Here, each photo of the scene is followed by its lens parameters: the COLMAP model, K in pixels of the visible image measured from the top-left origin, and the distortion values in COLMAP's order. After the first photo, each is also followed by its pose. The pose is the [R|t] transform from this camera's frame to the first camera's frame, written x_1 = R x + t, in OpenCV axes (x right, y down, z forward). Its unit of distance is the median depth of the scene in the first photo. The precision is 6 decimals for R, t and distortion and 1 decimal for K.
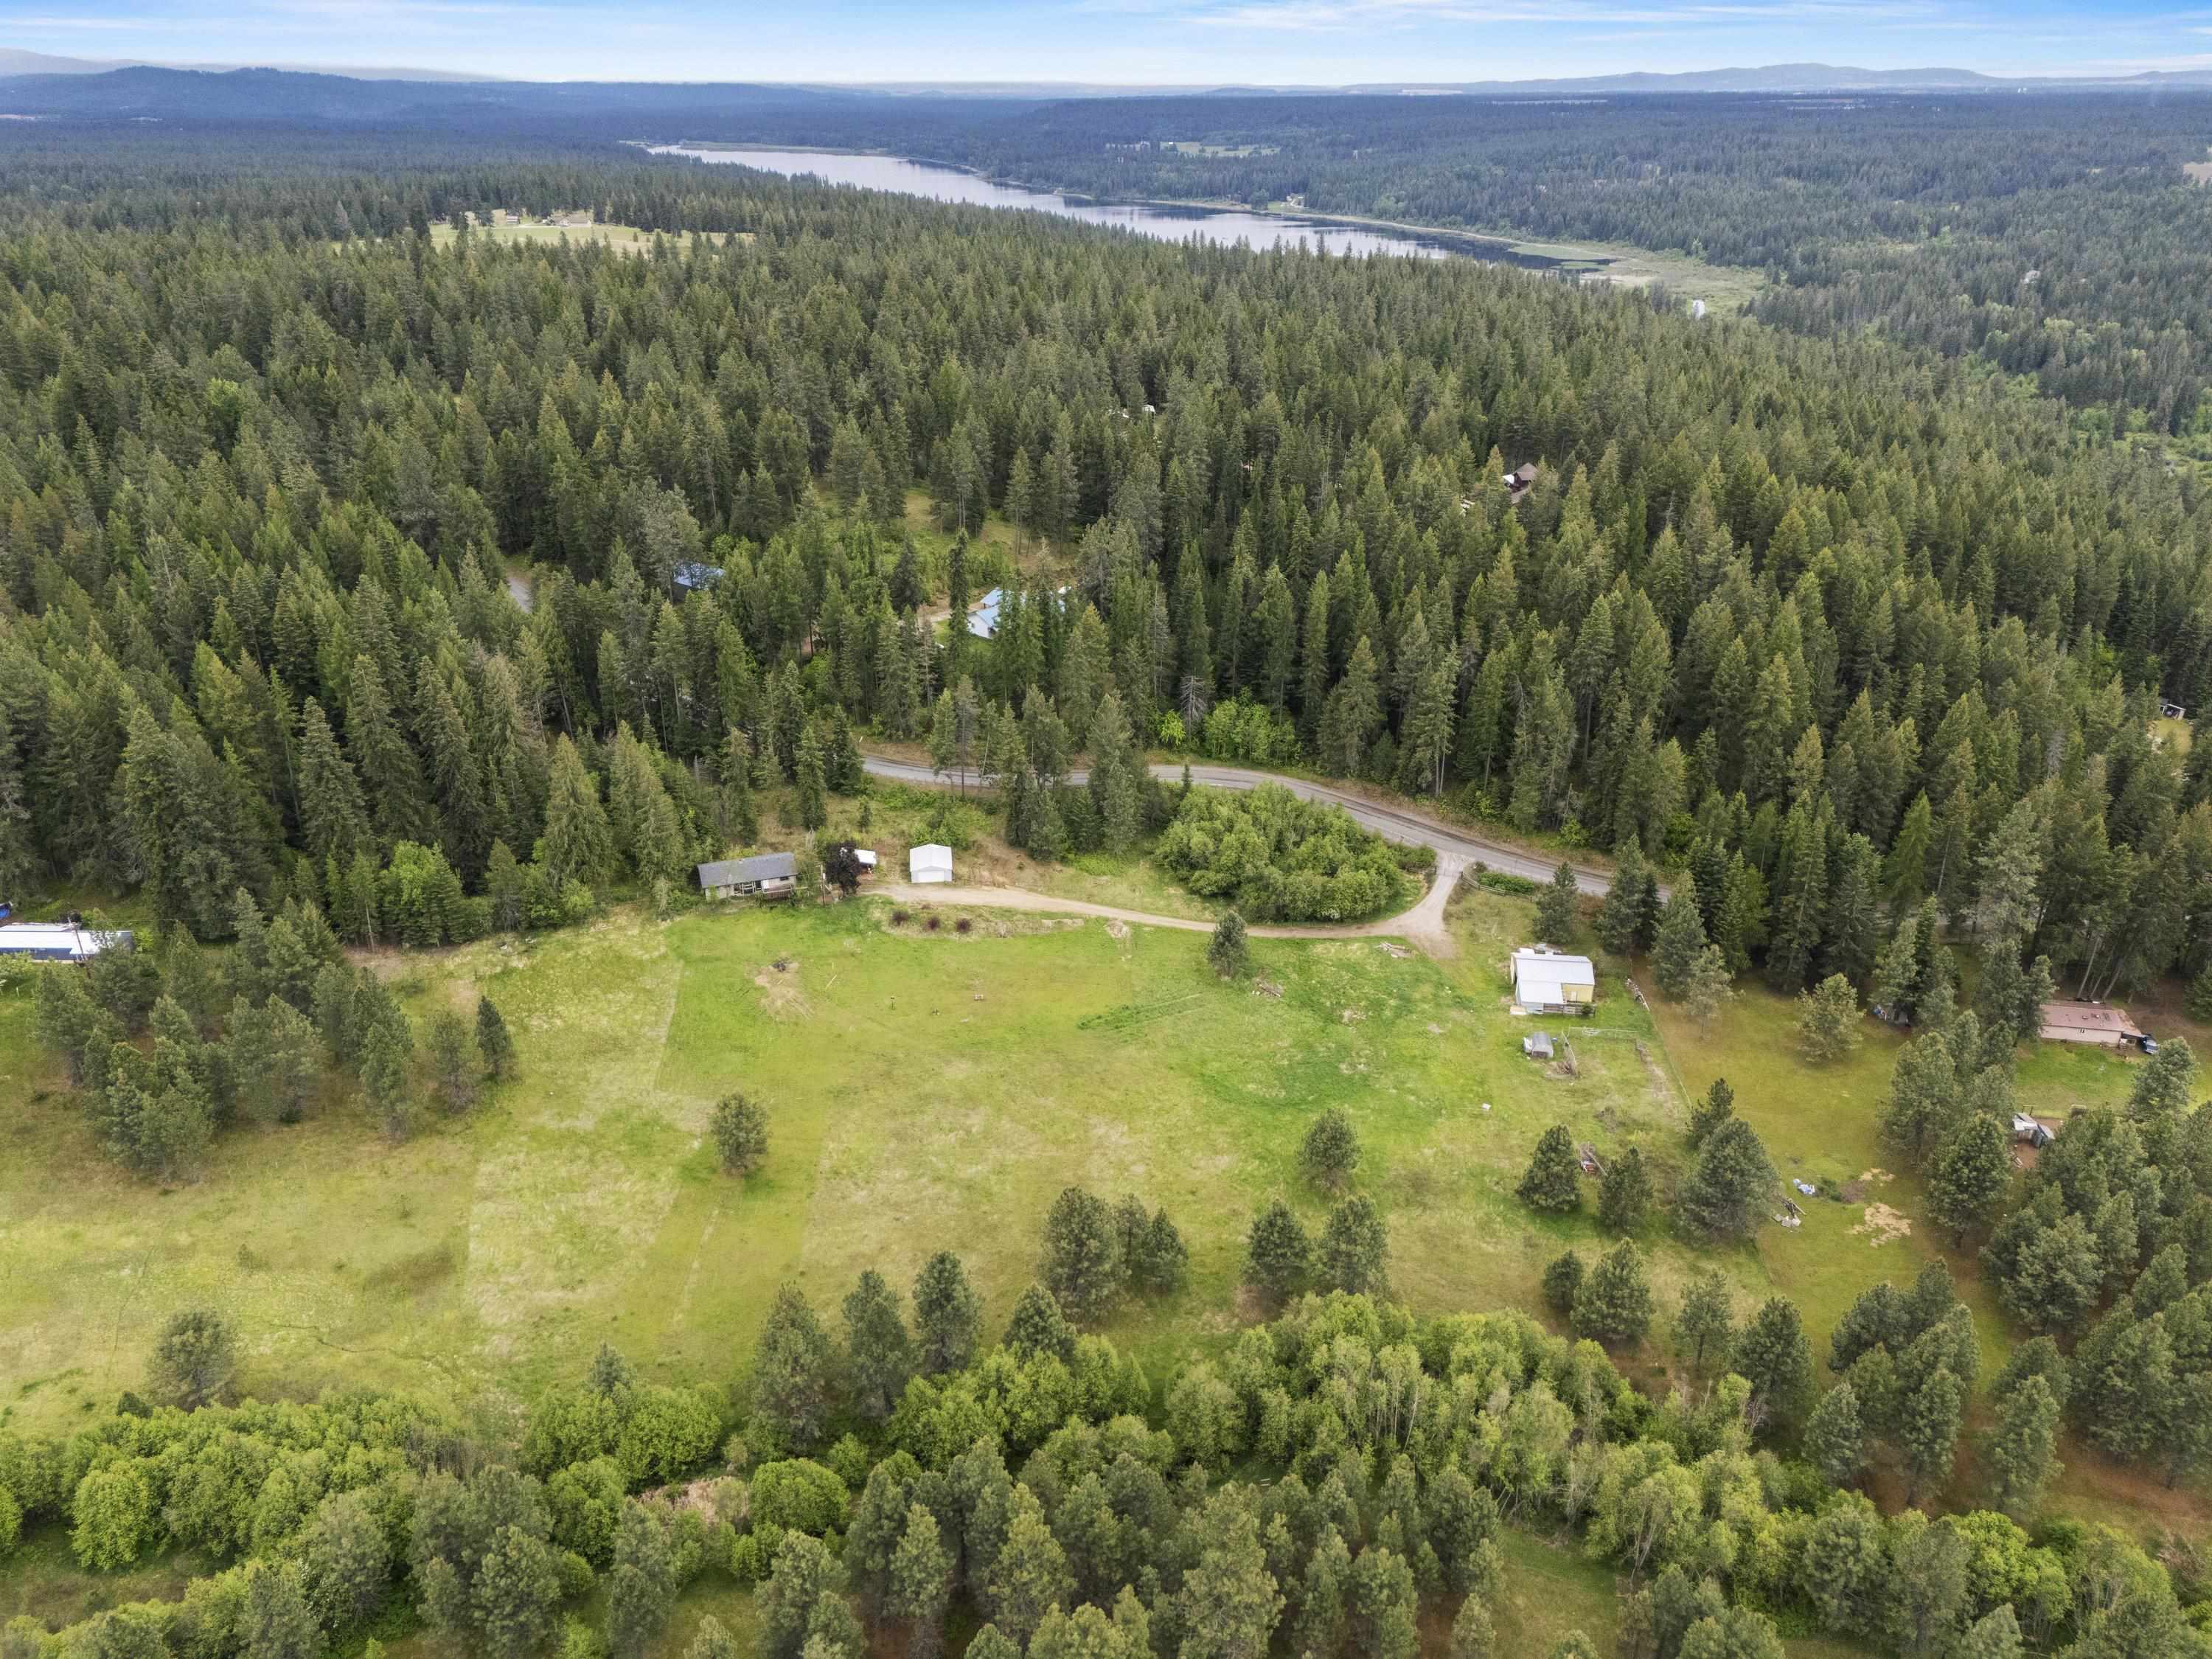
lens RADIAL K [[1586.9, 0, 1095.8], [0, 1586.9, 833.8], [0, 0, 1]] dist [0.036596, -0.013852]
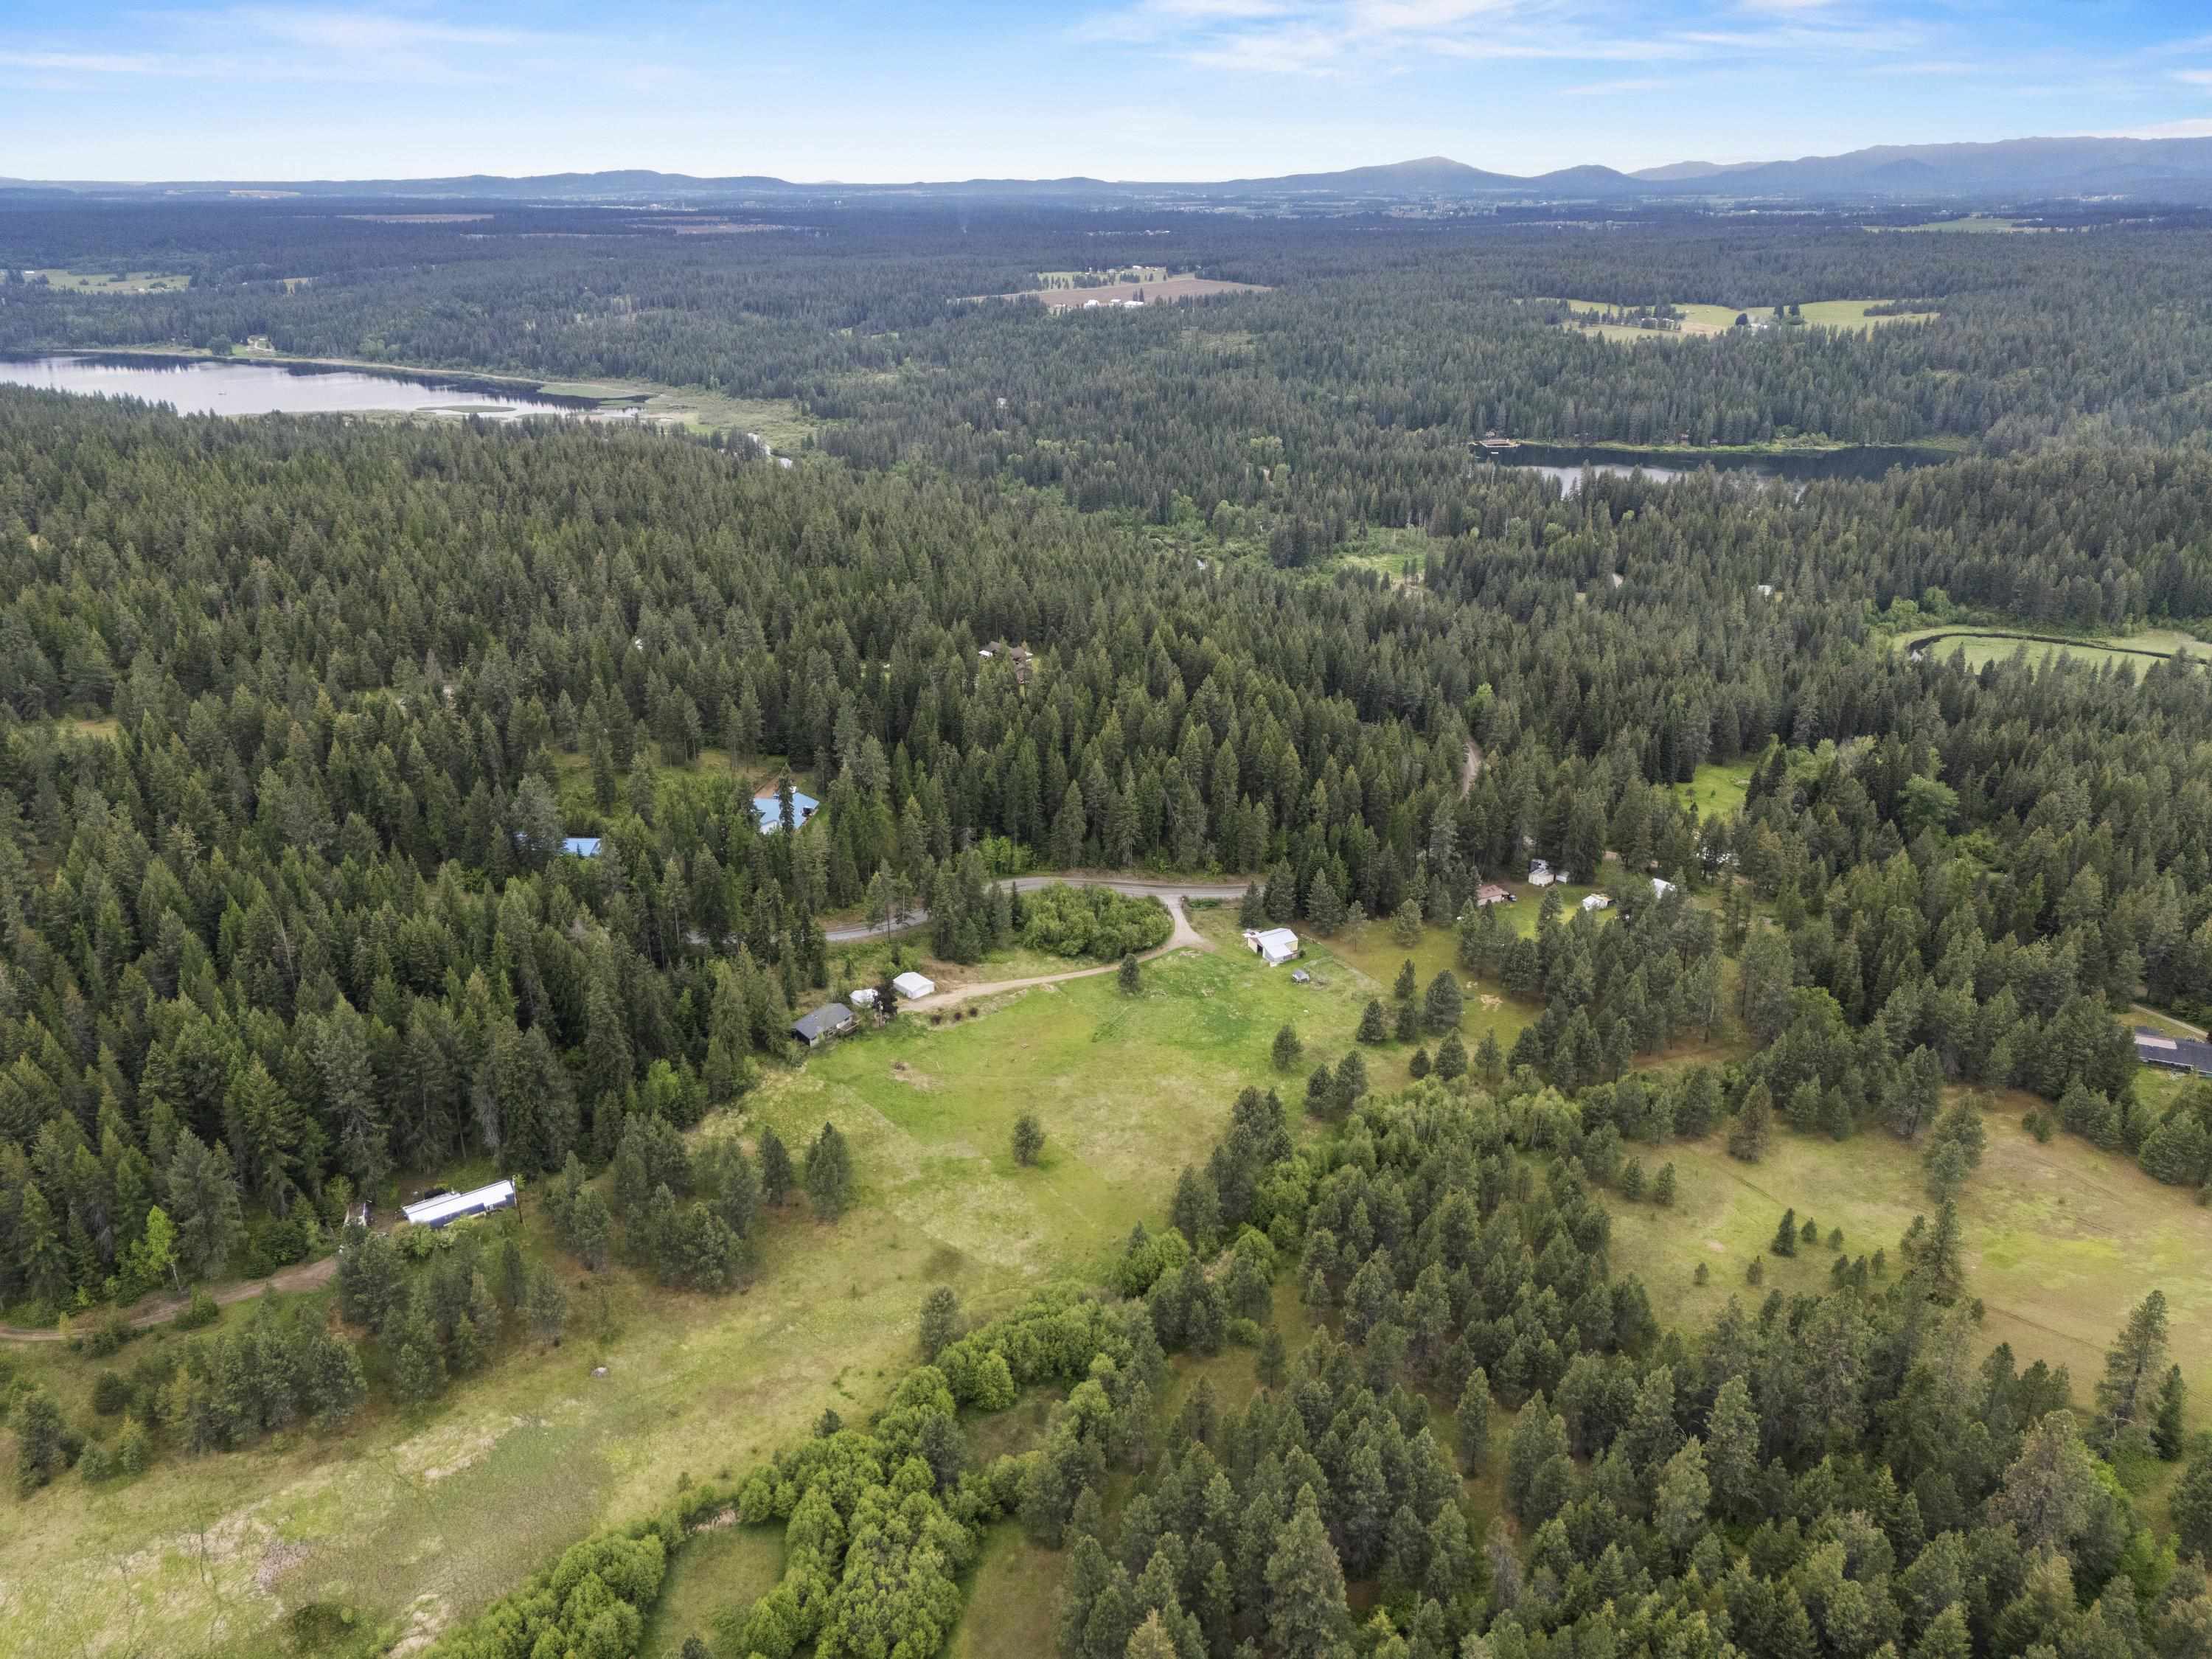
lens RADIAL K [[1586.9, 0, 1099.9], [0, 1586.9, 823.8], [0, 0, 1]] dist [0.036596, -0.013852]
pose [[0.803637, -0.218344, 0.553619, -0.783291], [0.251331, 0.967755, 0.016843, -0.112719], [-0.539444, 0.125606, 0.832600, -0.380963]]
